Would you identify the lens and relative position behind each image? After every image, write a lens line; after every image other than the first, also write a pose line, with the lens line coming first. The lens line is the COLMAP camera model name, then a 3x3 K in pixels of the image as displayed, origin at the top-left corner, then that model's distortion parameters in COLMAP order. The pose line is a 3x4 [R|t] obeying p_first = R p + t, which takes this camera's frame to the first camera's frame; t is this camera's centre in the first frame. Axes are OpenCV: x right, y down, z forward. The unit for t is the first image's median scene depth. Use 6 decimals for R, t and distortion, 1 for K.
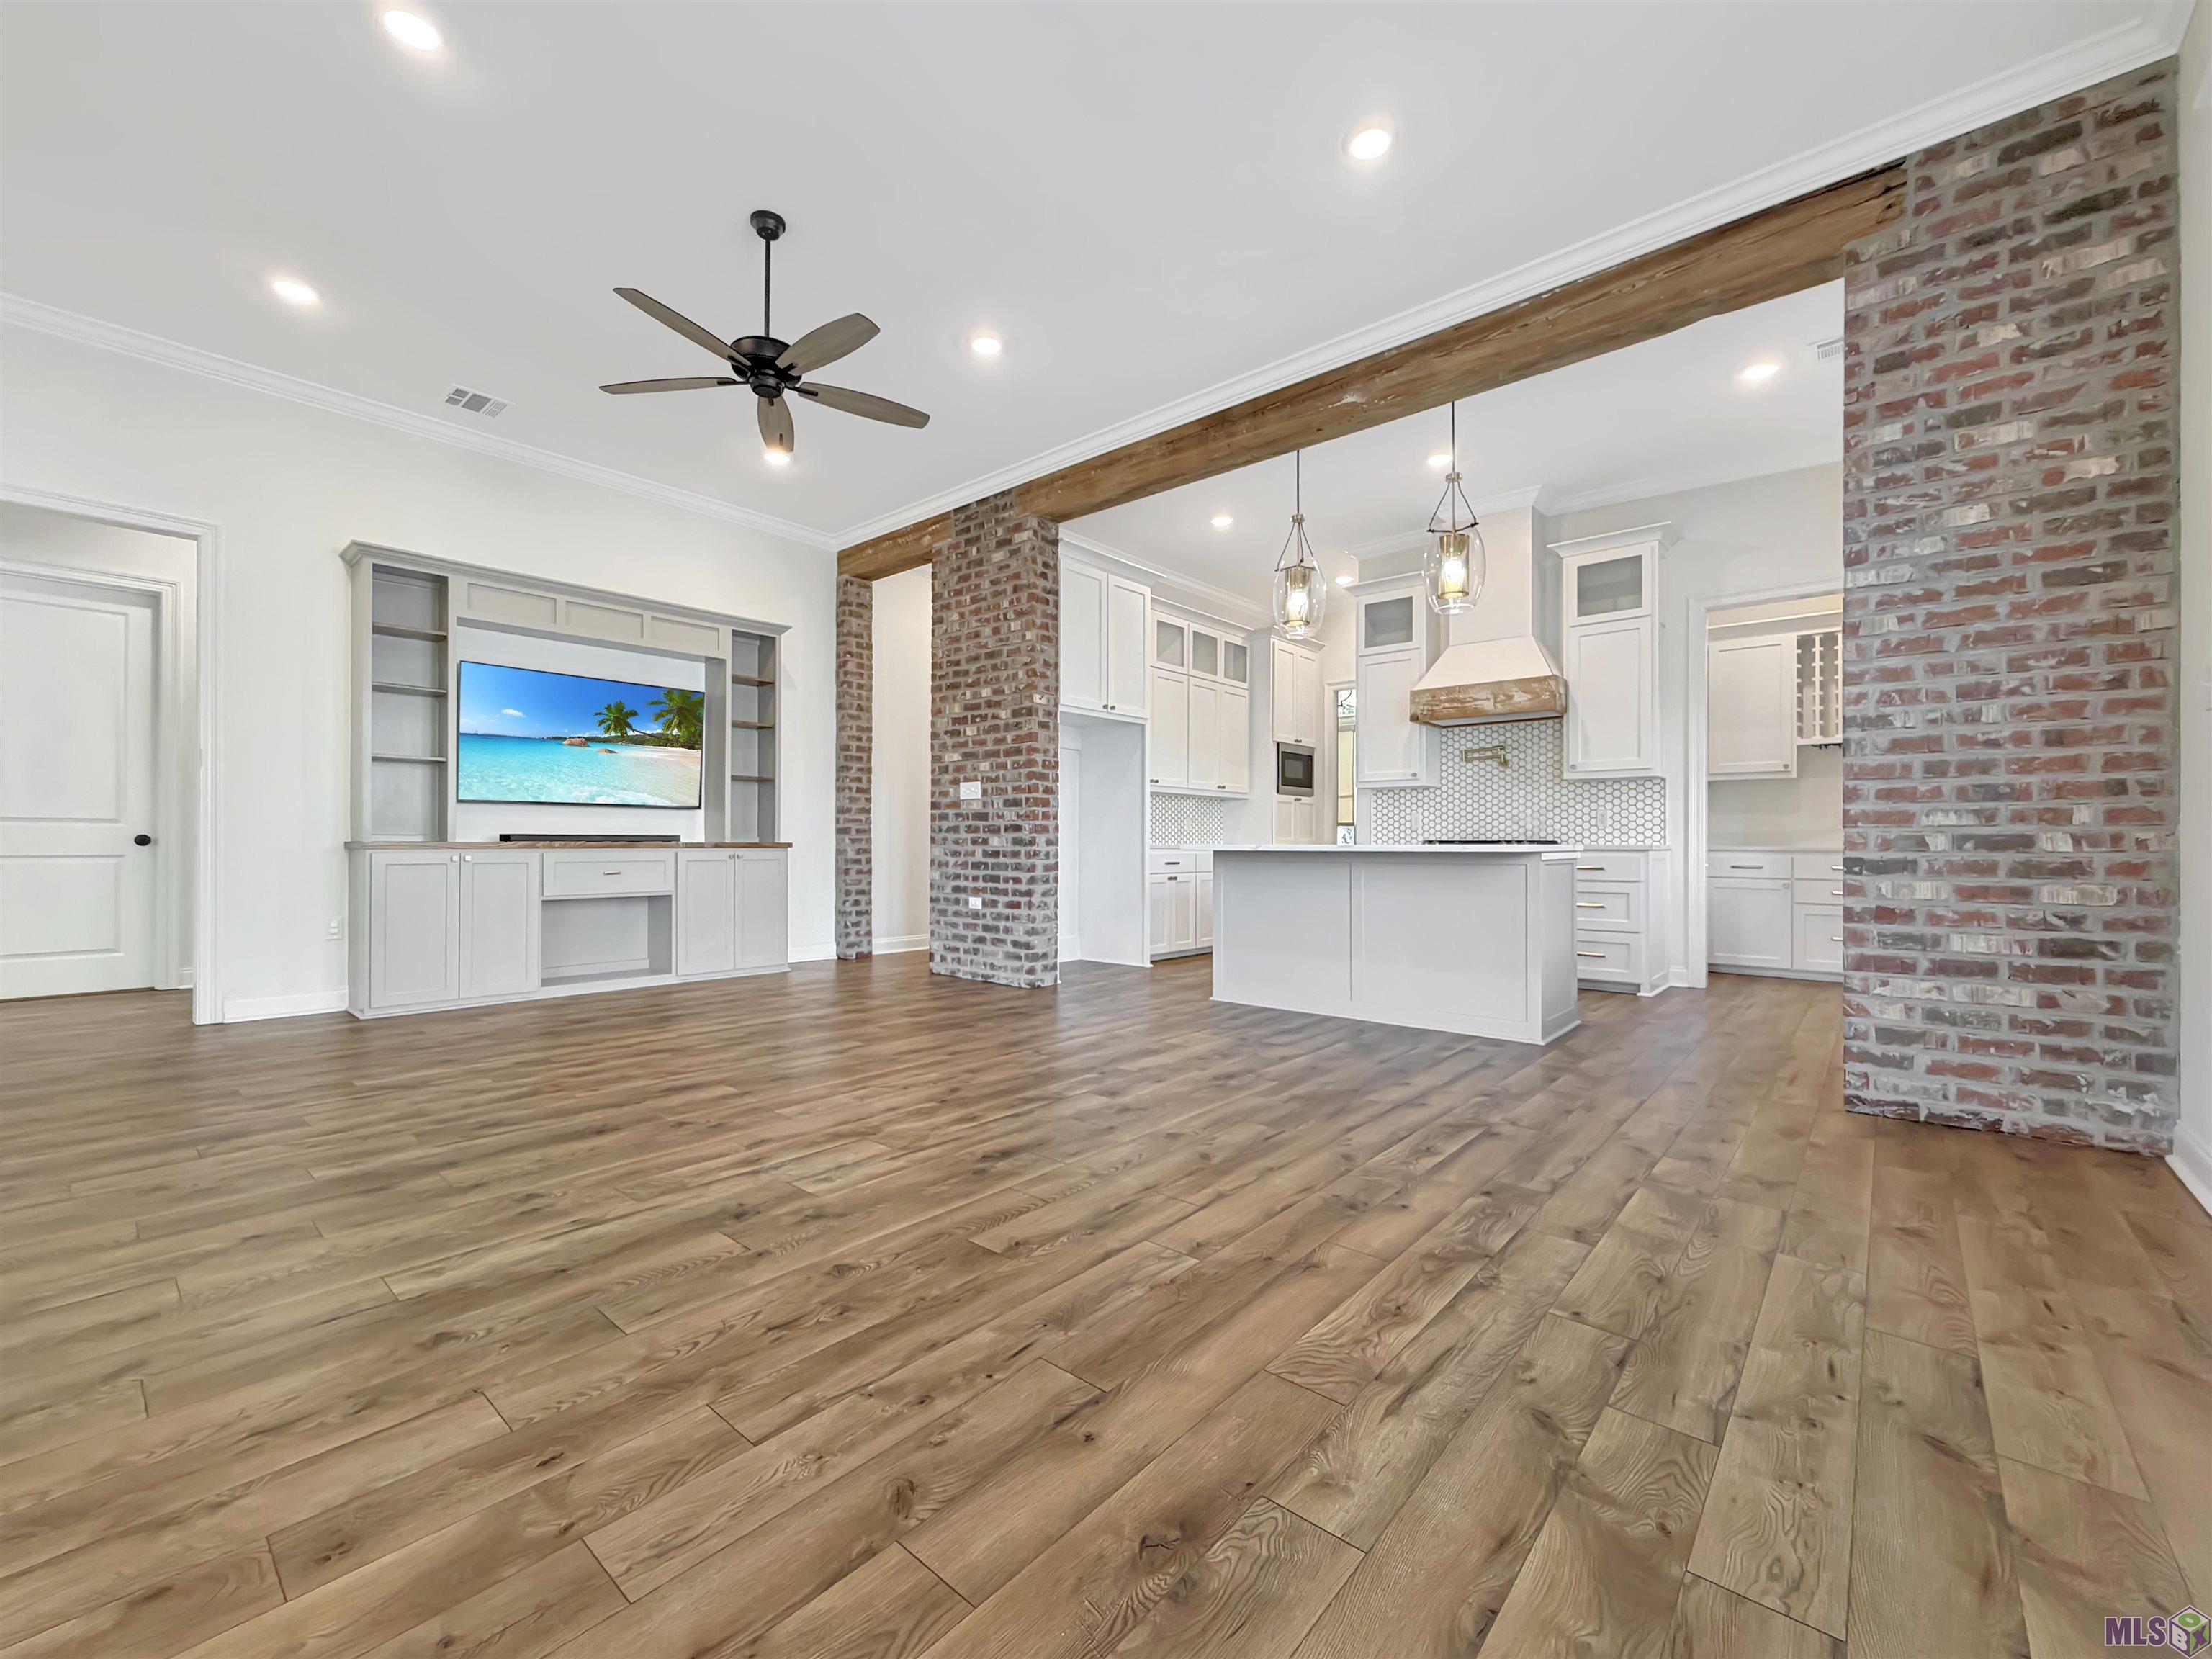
lens RADIAL K [[921.4, 0, 1074.3], [0, 921.4, 844.4], [0, 0, 1]] dist [-0.002939, 0.001070]
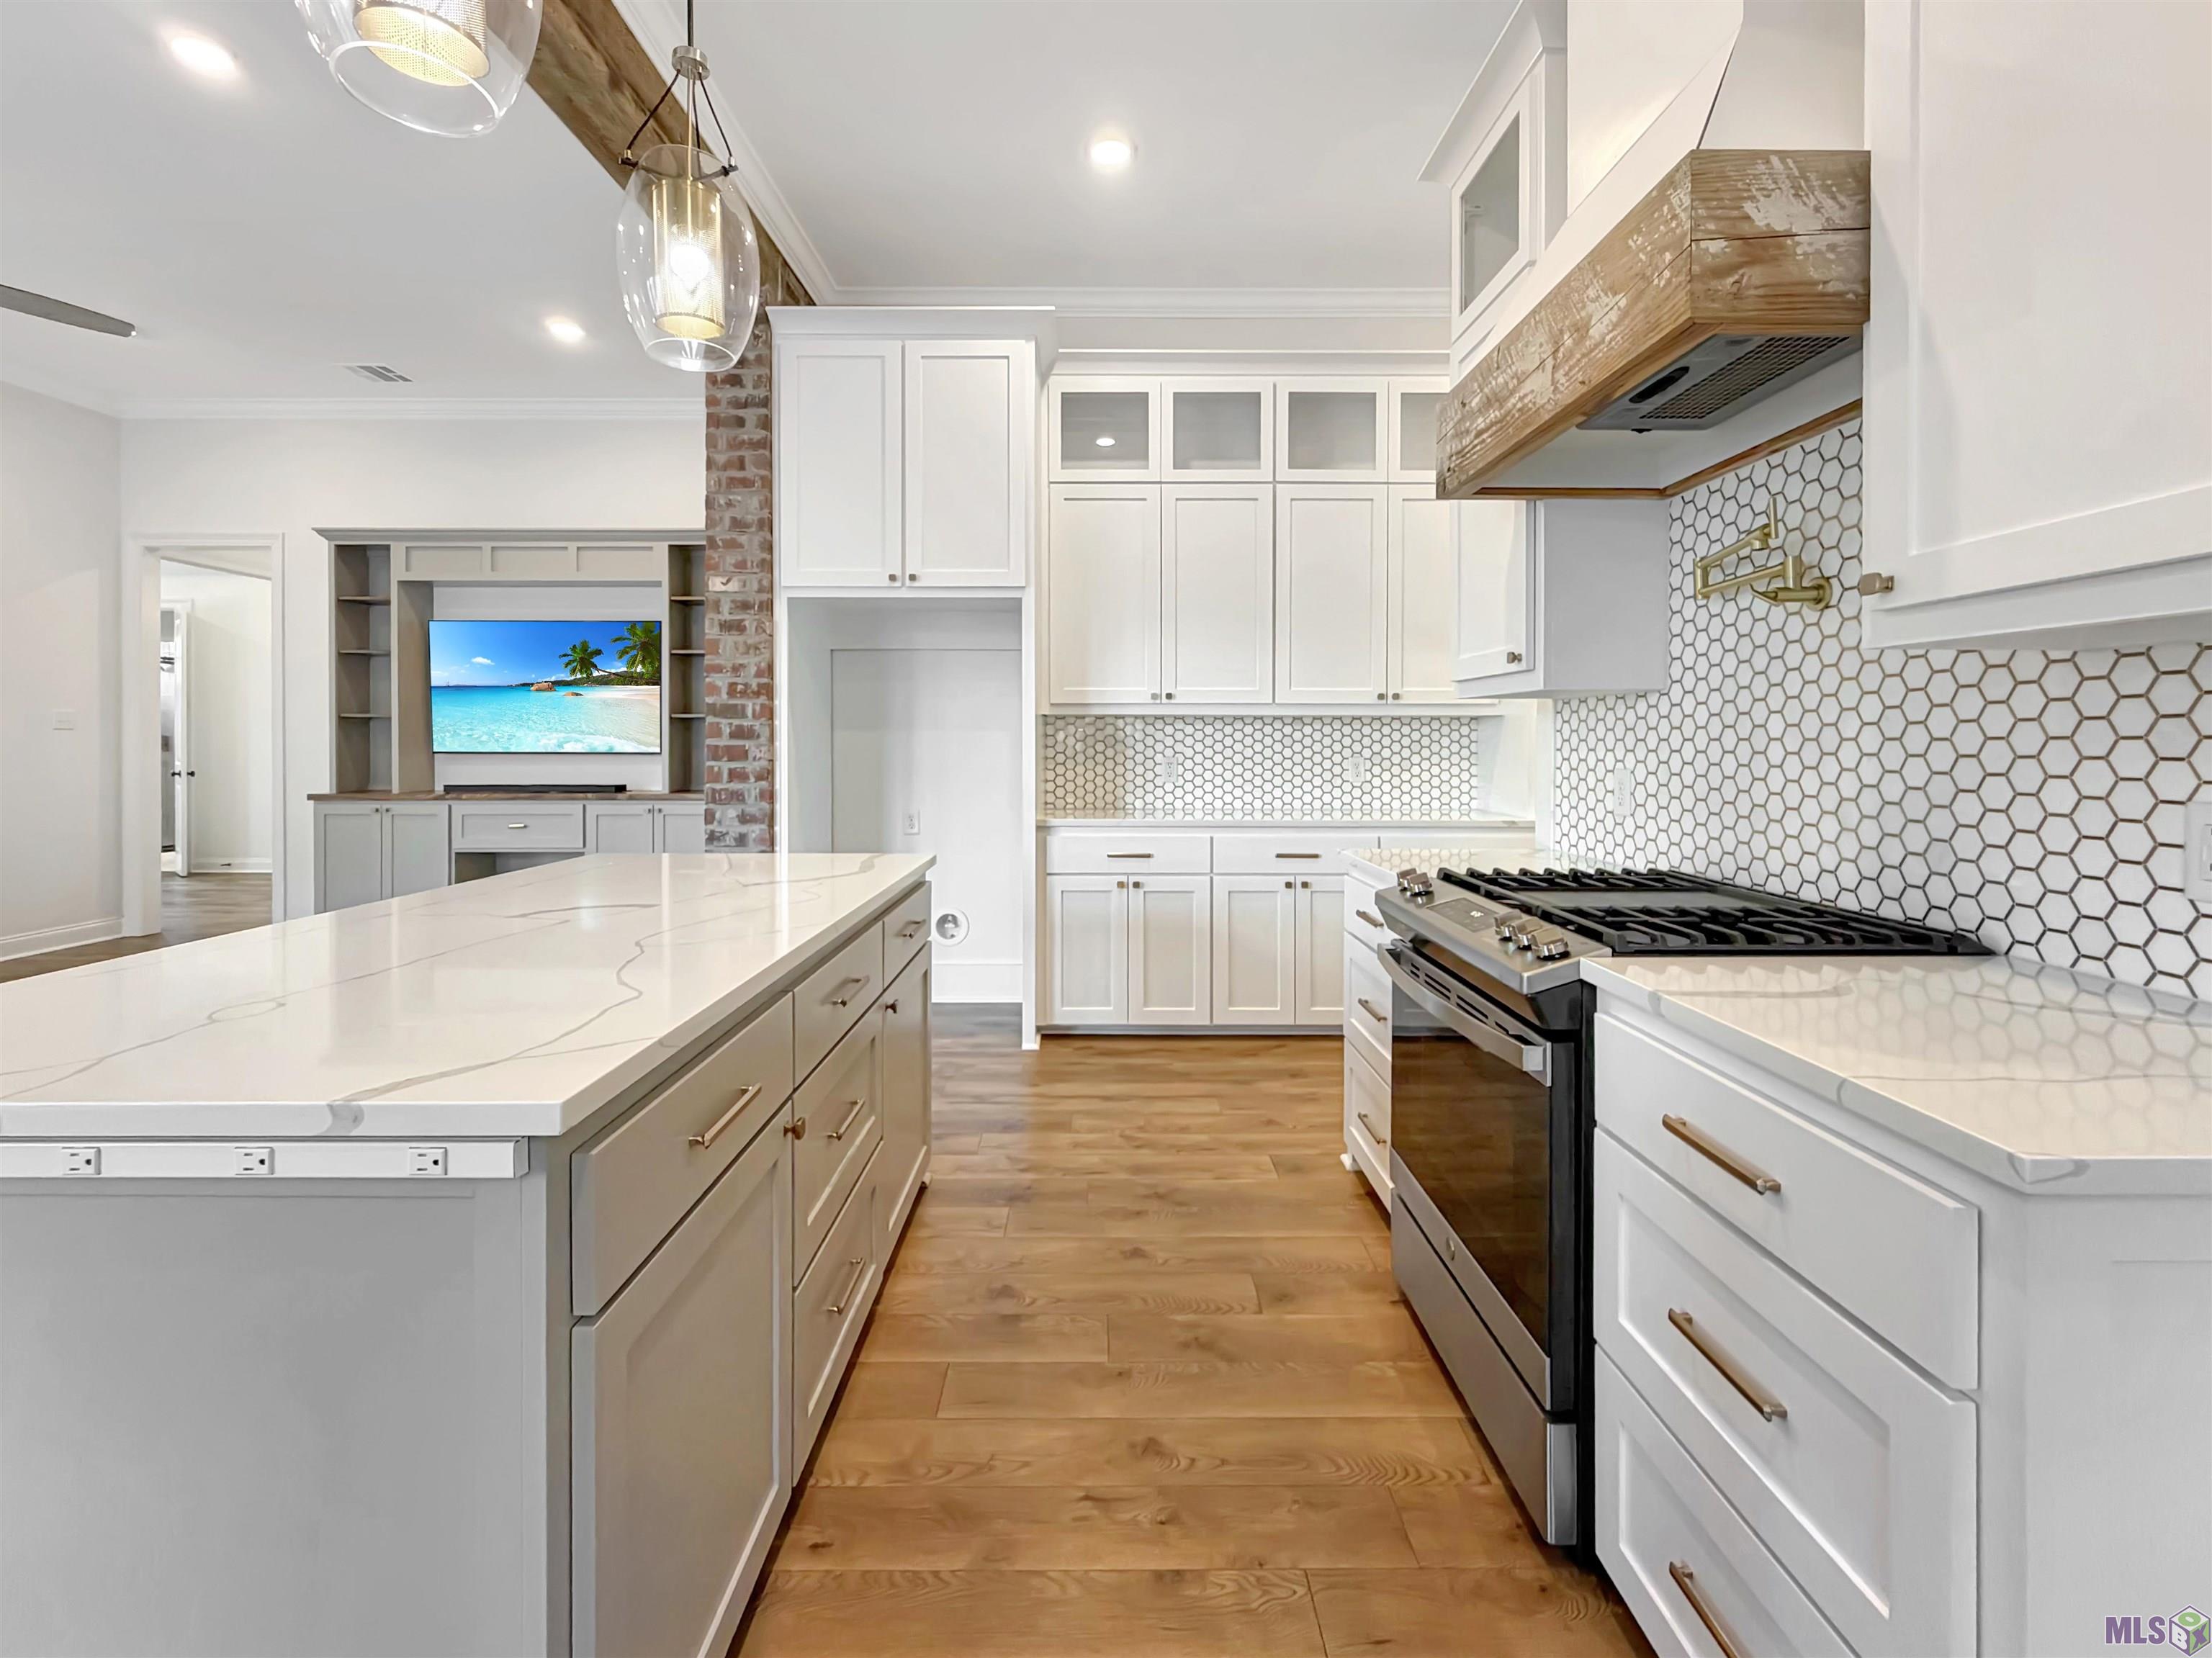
lens RADIAL K [[921.3, 0, 1131.4], [0, 921.3, 751.8], [0, 0, 1]] dist [-0.002939, 0.001070]
pose [[0.680710, 0.006752, -0.732522, 0.585979], [0.001167, 0.999946, 0.010302, -0.051753], [0.732552, -0.007867, 0.680665, 0.769572]]
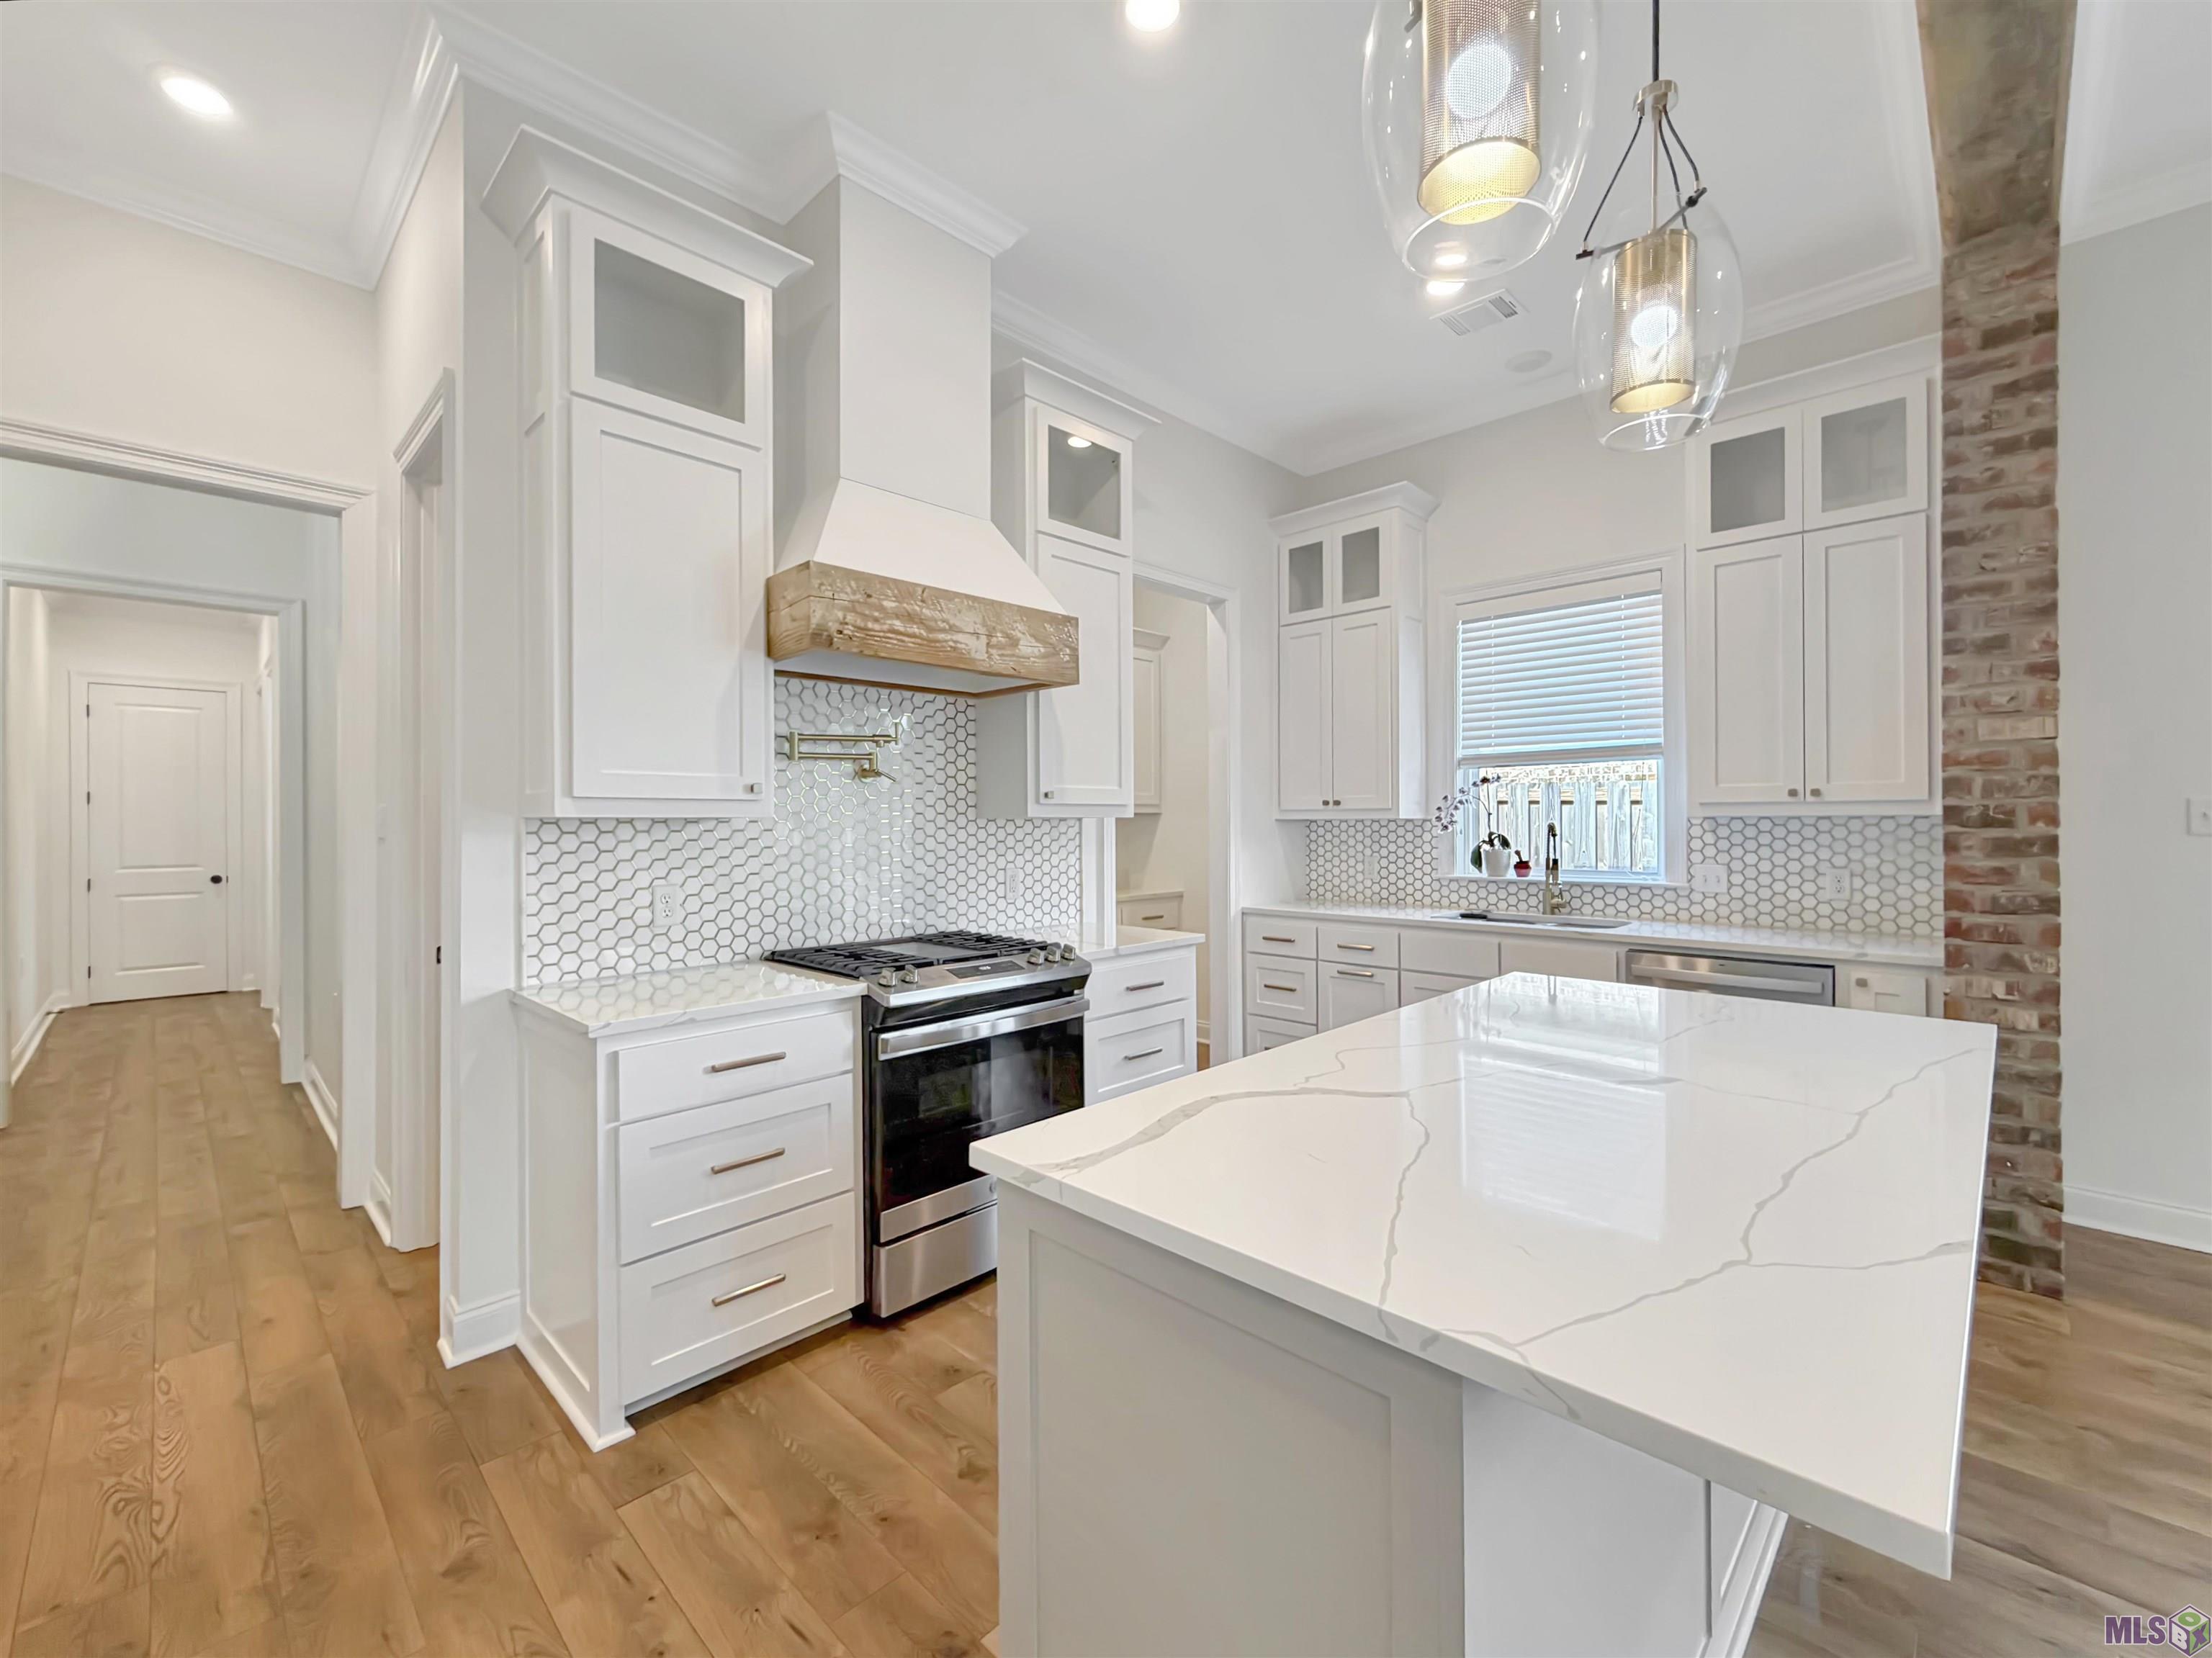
lens RADIAL K [[921.3, 0, 1122.1], [0, 921.3, 815.0], [0, 0, 1]] dist [-0.002939, 0.001070]
pose [[0.043011, 0.004116, 0.999066, 0.009730], [0.004224, 0.999982, -0.004302, -0.071041], [-0.999066, 0.004406, 0.042993, 0.950041]]
